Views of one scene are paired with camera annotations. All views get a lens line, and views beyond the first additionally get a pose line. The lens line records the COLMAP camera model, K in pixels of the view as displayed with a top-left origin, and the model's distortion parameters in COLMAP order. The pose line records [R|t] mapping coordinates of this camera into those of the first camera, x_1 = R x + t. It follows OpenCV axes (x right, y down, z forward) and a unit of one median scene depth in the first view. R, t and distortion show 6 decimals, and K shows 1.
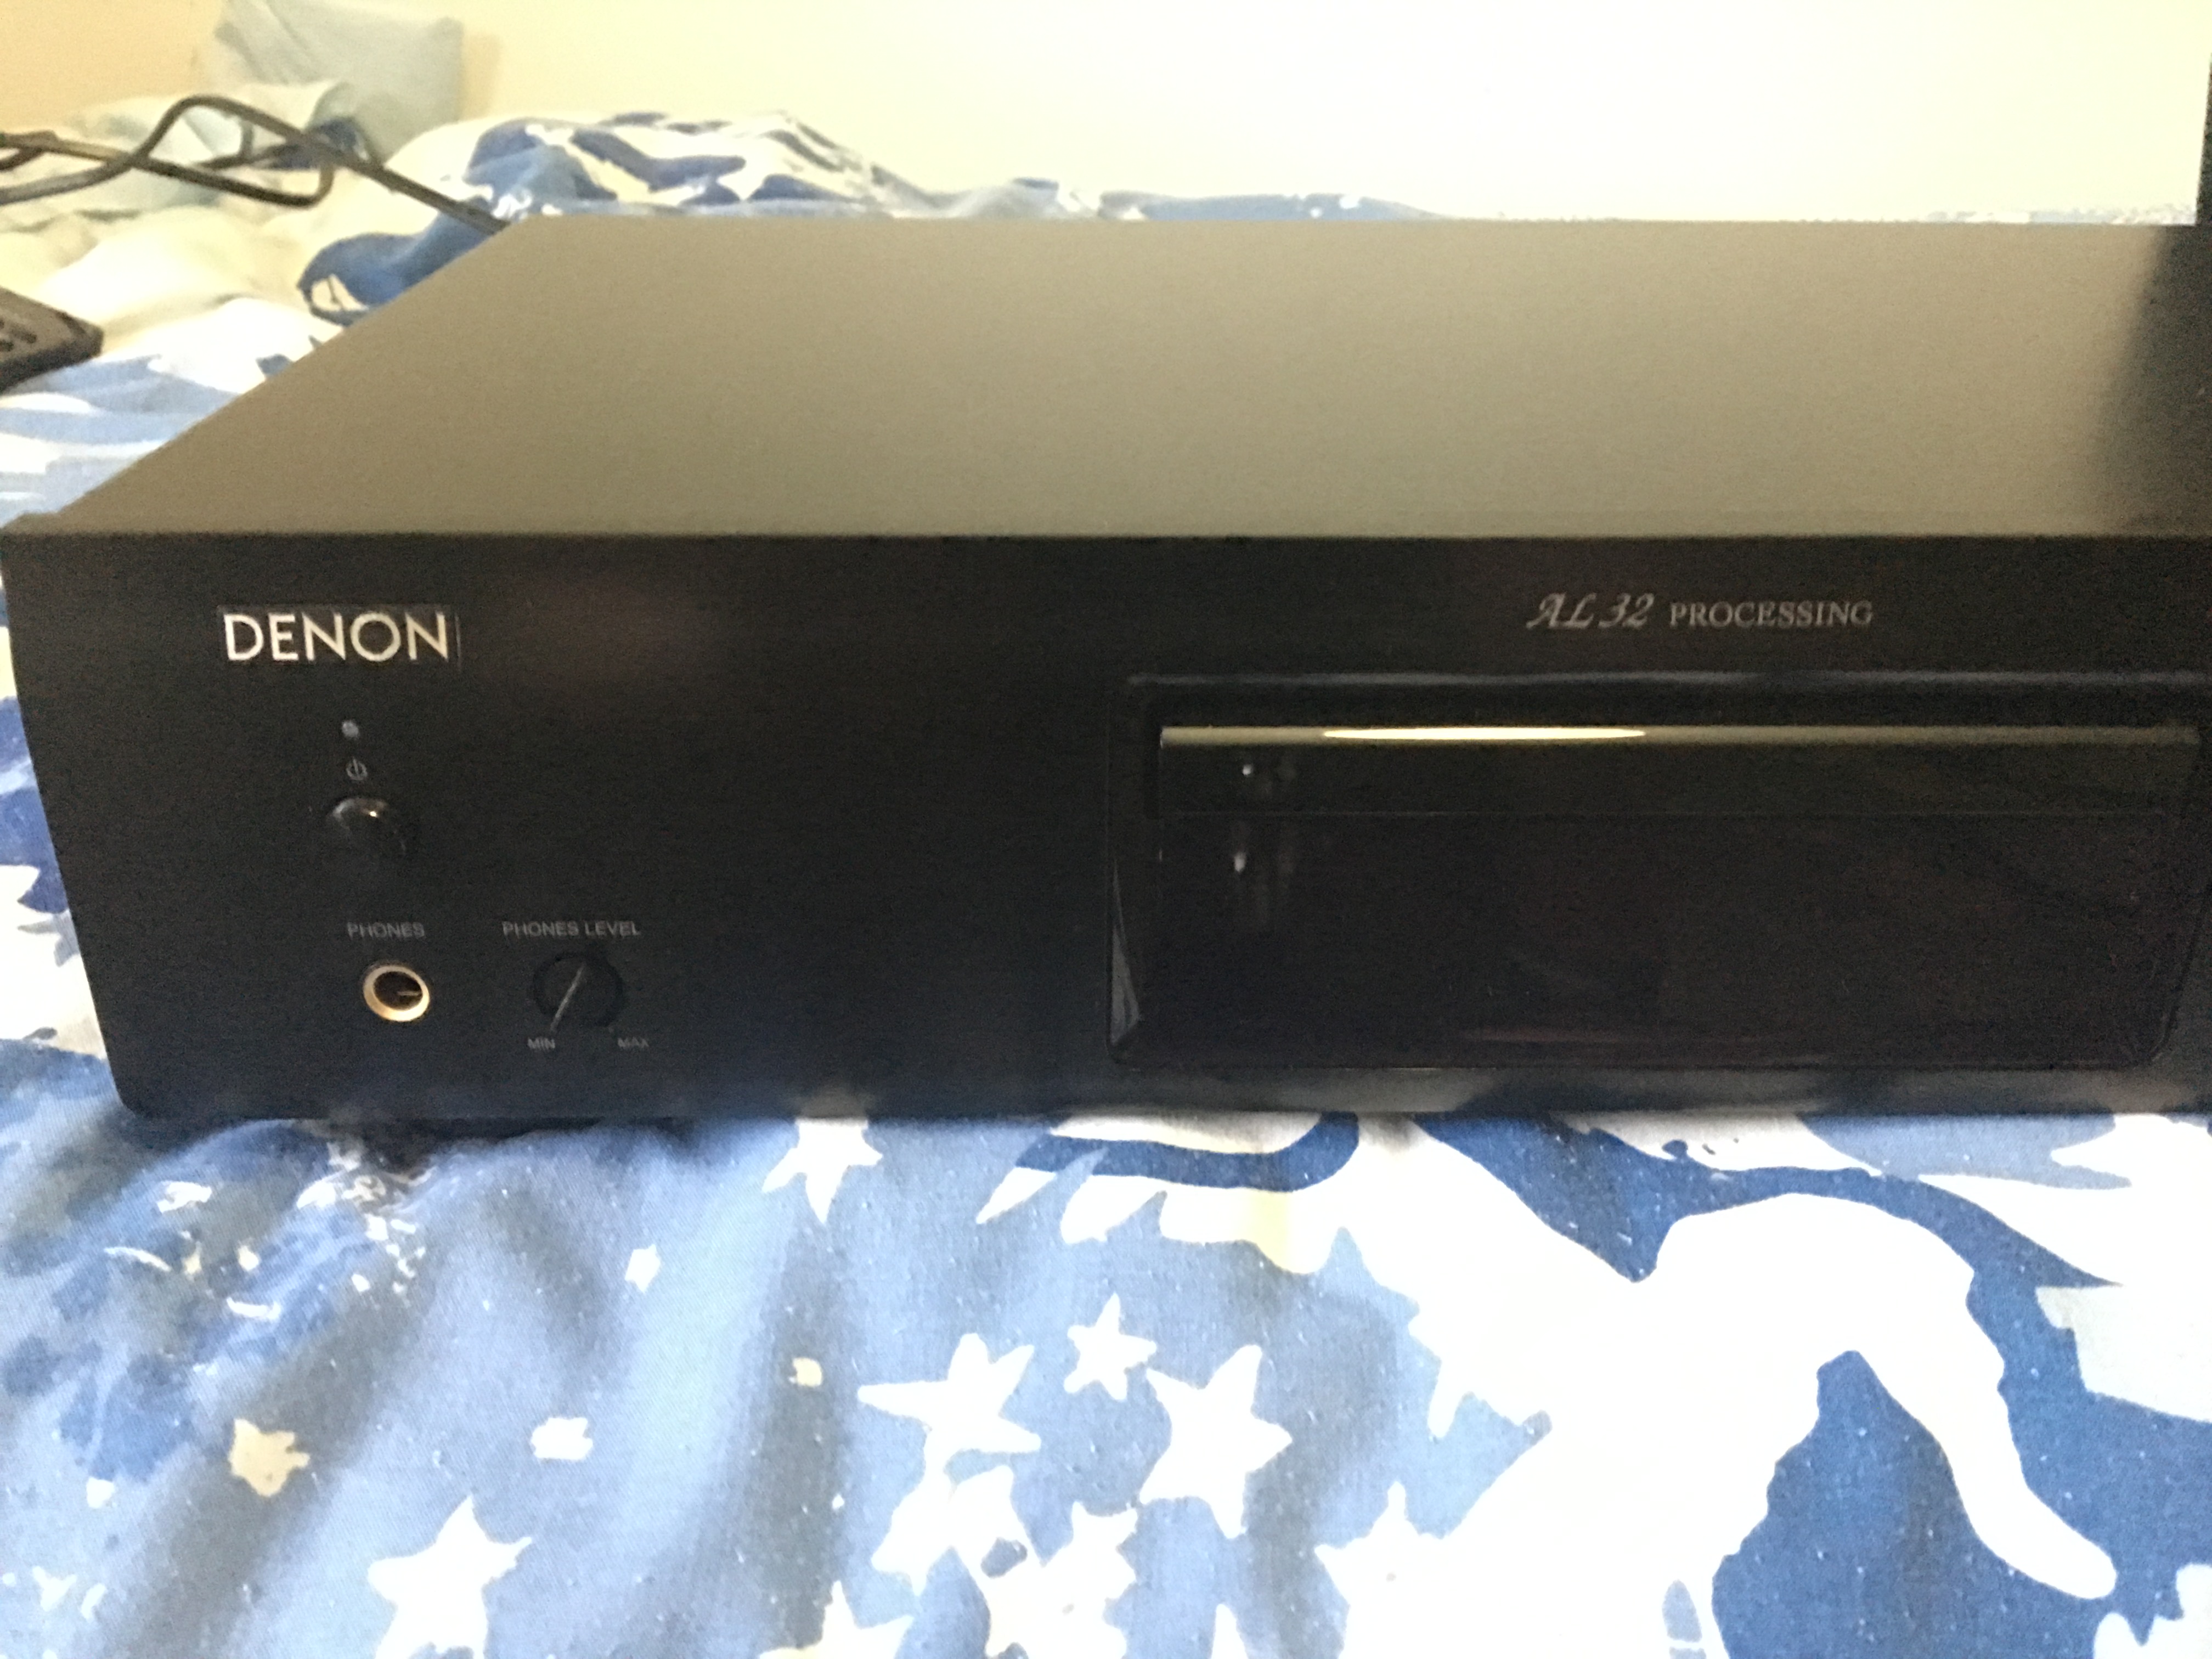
lens RADIAL K [[1895.5, 0, 1141.2], [0, 1895.5, 823.4], [0, 0, 1]] dist [0.066066, -0.134027]
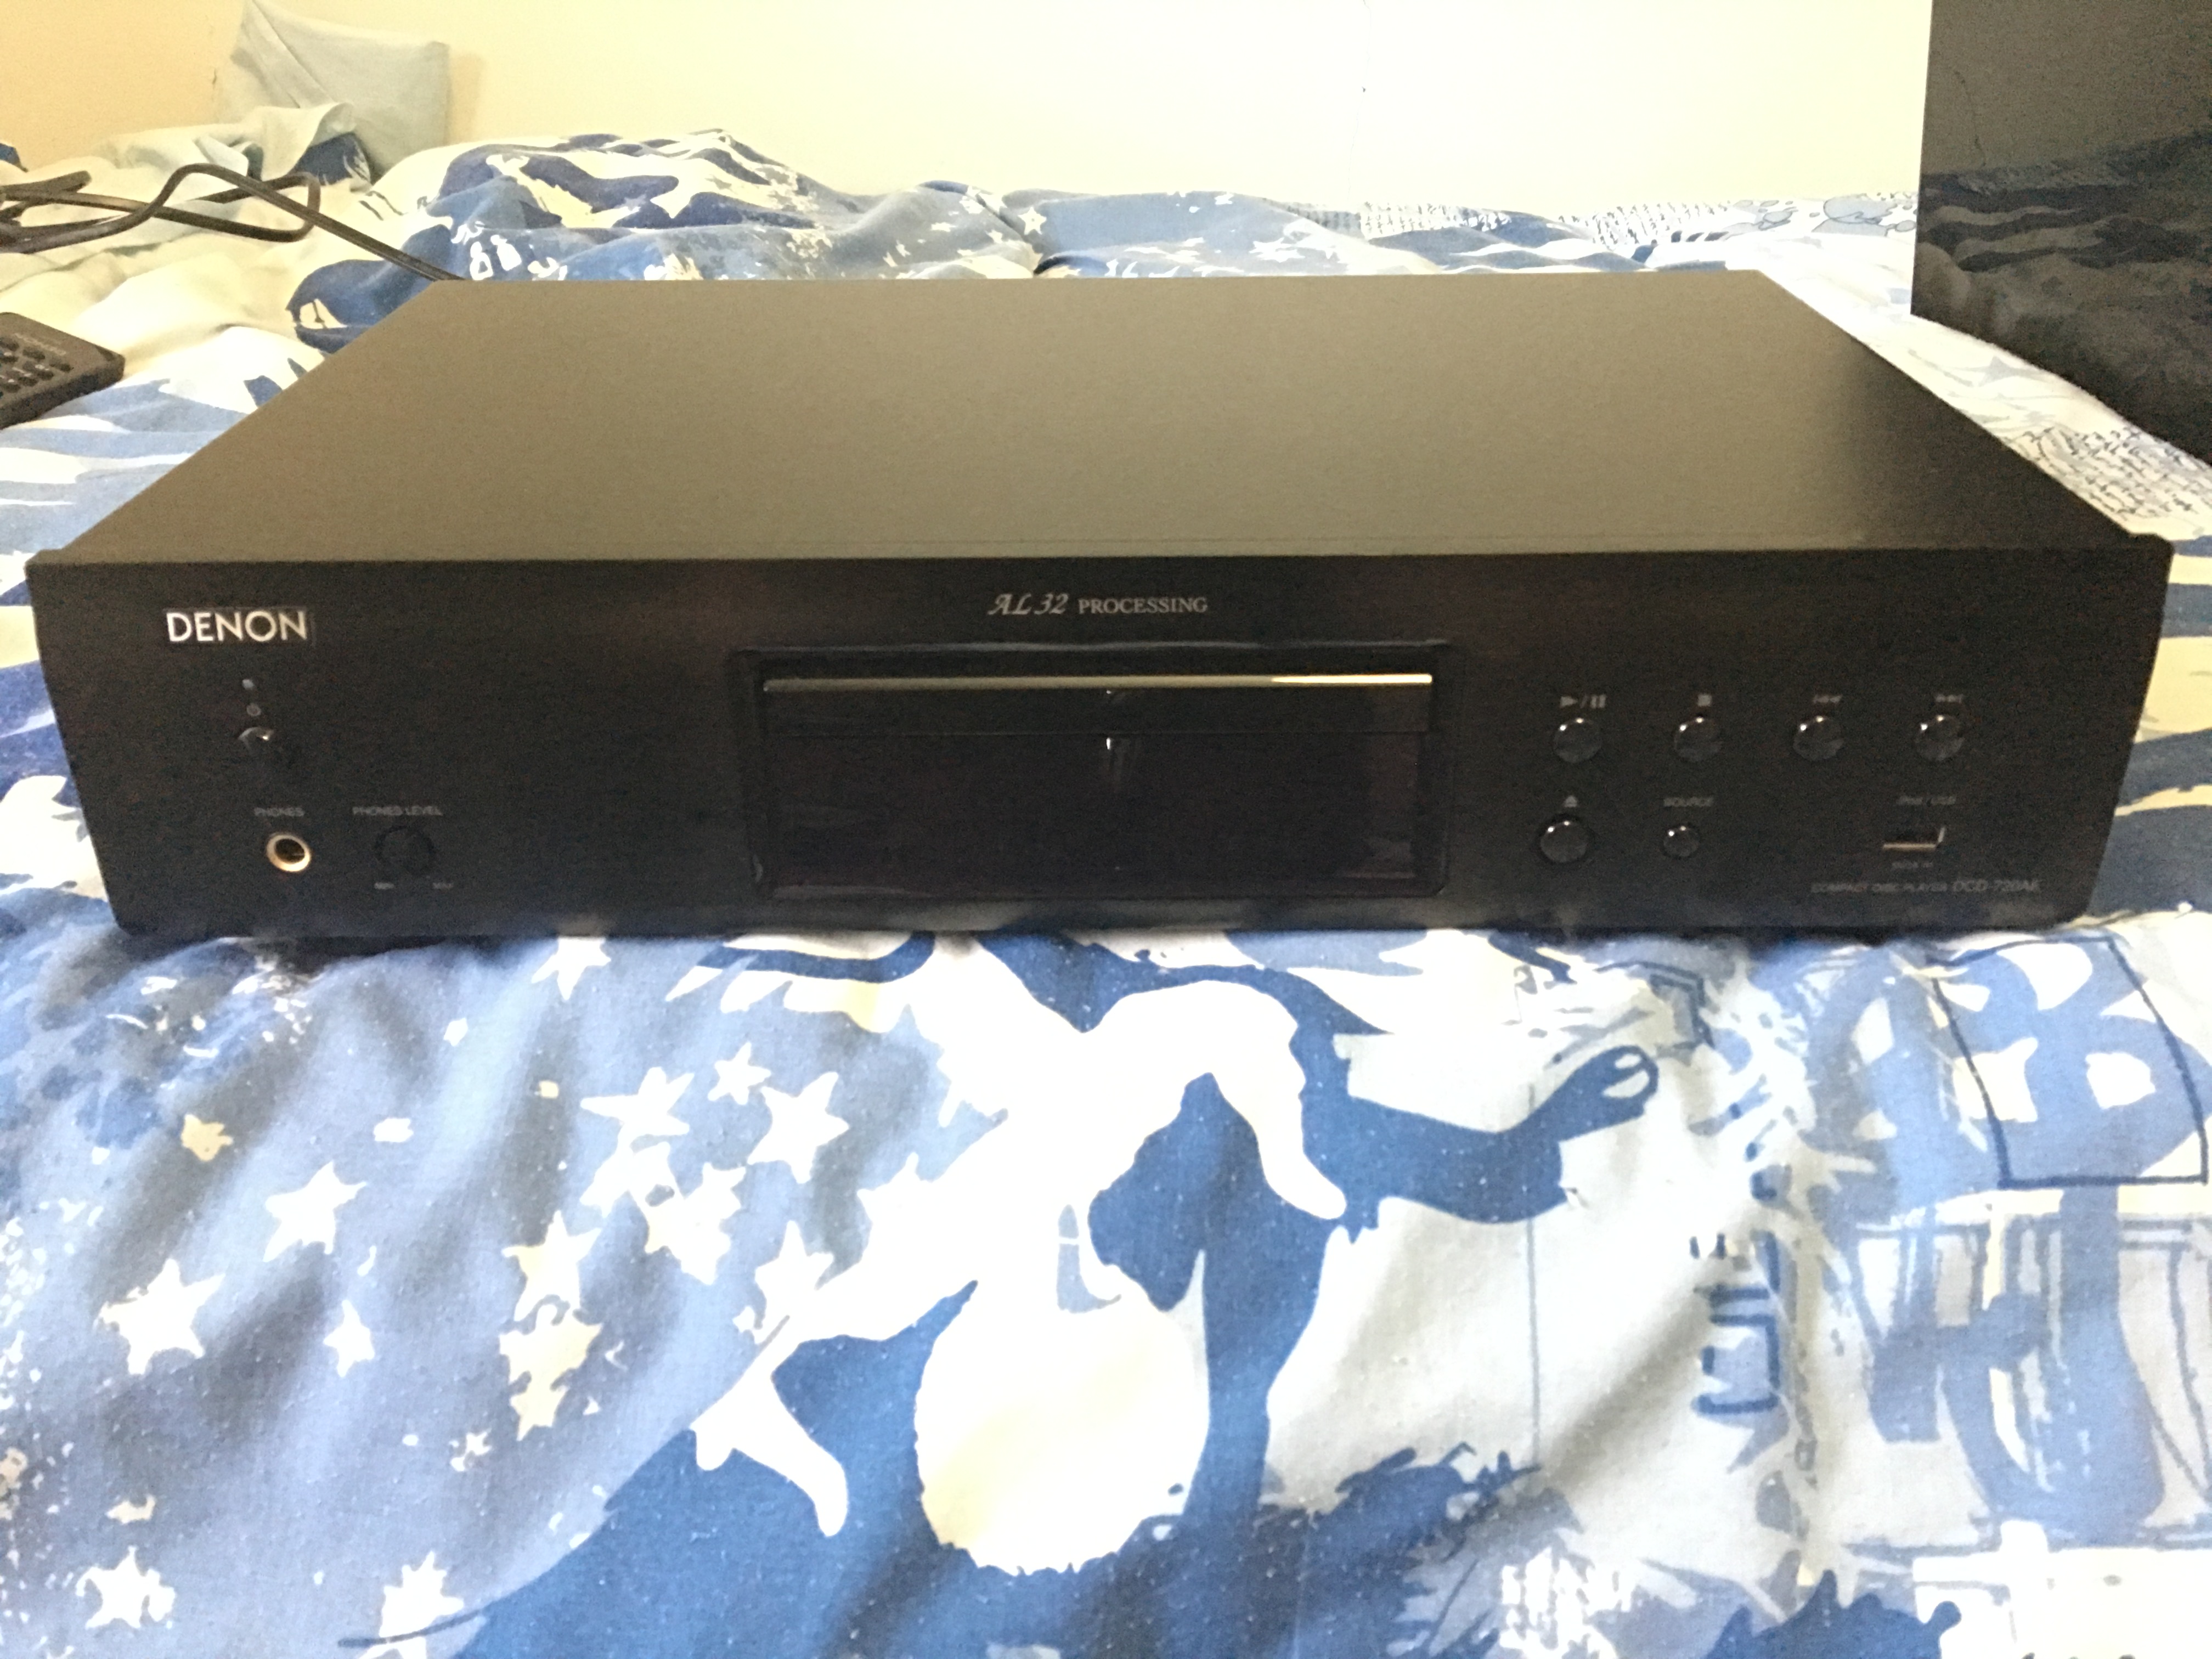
lens RADIAL K [[1862.9, 0, 1142.7], [0, 1862.9, 818.5], [0, 0, 1]] dist [0.071311, -0.126313]
pose [[0.999684, -0.005690, -0.024470, 0.346794], [0.006551, 0.999358, 0.035235, 0.011545], [0.024254, -0.035384, 0.999079, -0.518419]]
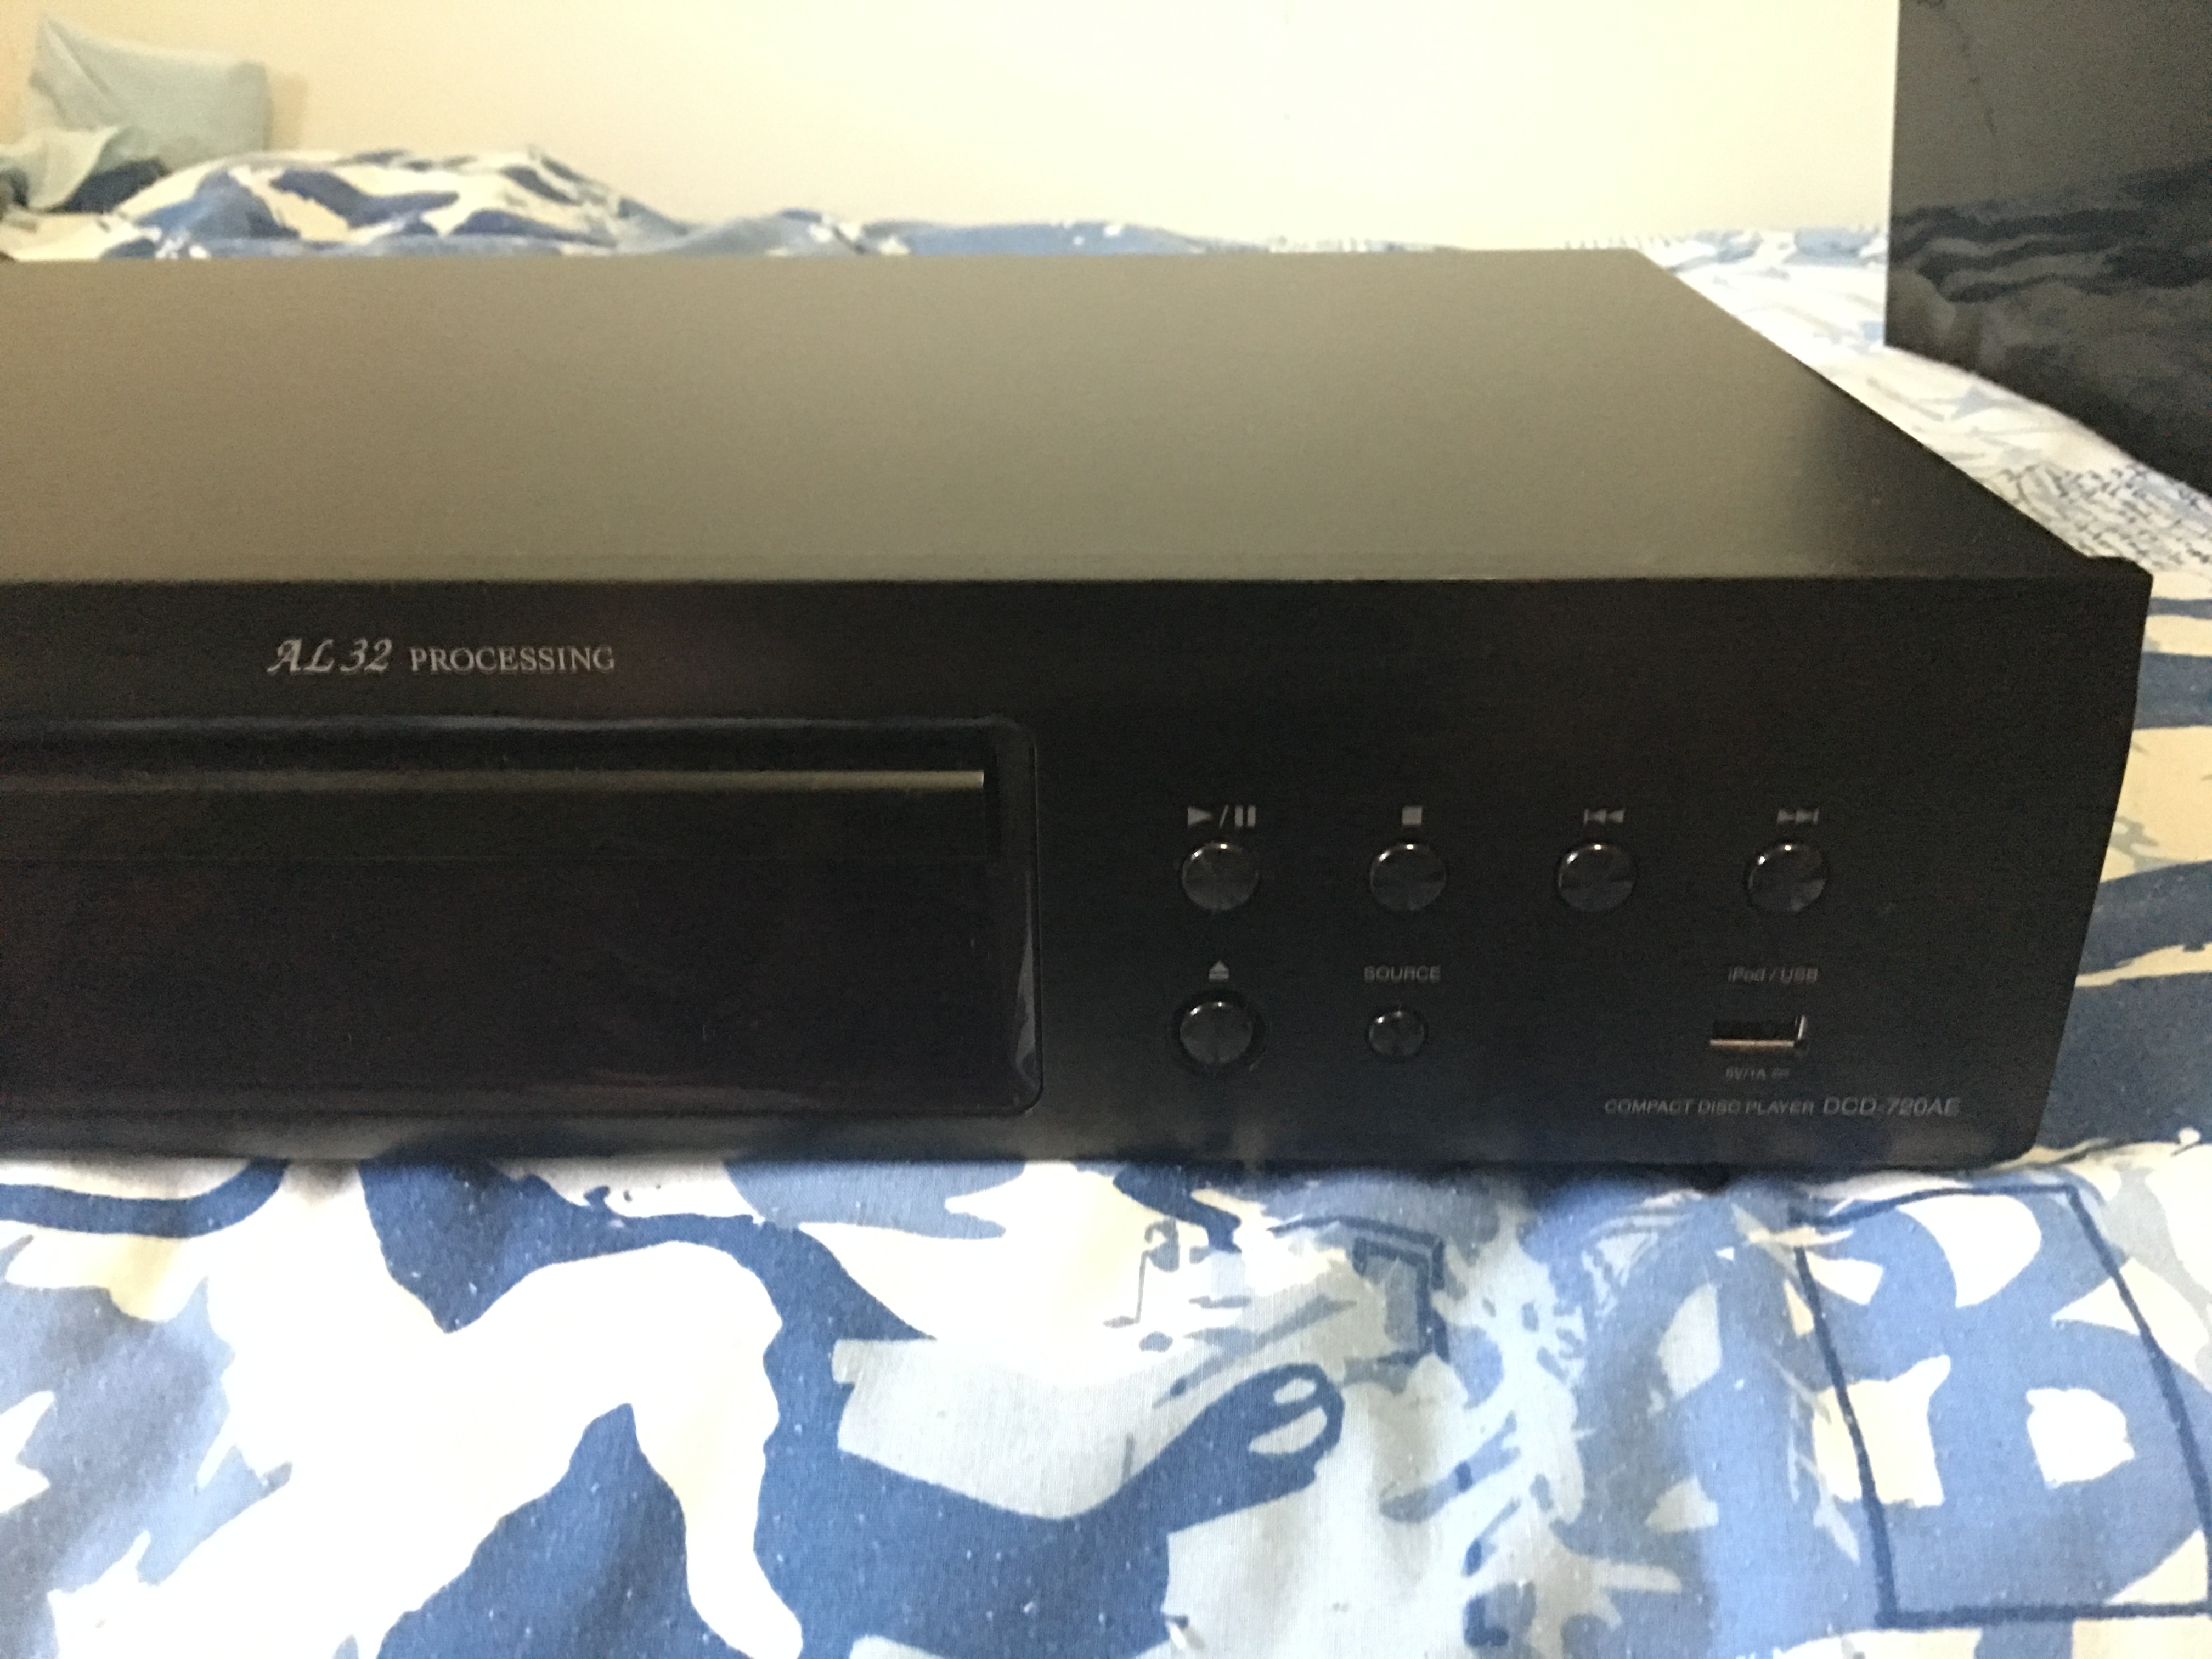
lens RADIAL K [[1895.5, 0, 1141.2], [0, 1895.5, 823.4], [0, 0, 1]] dist [0.066066, -0.134027]
pose [[0.999186, -0.000224, -0.040342, 0.658815], [-0.000225, 0.999938, -0.011109, -0.012675], [0.040342, 0.011109, 0.999124, 0.021901]]
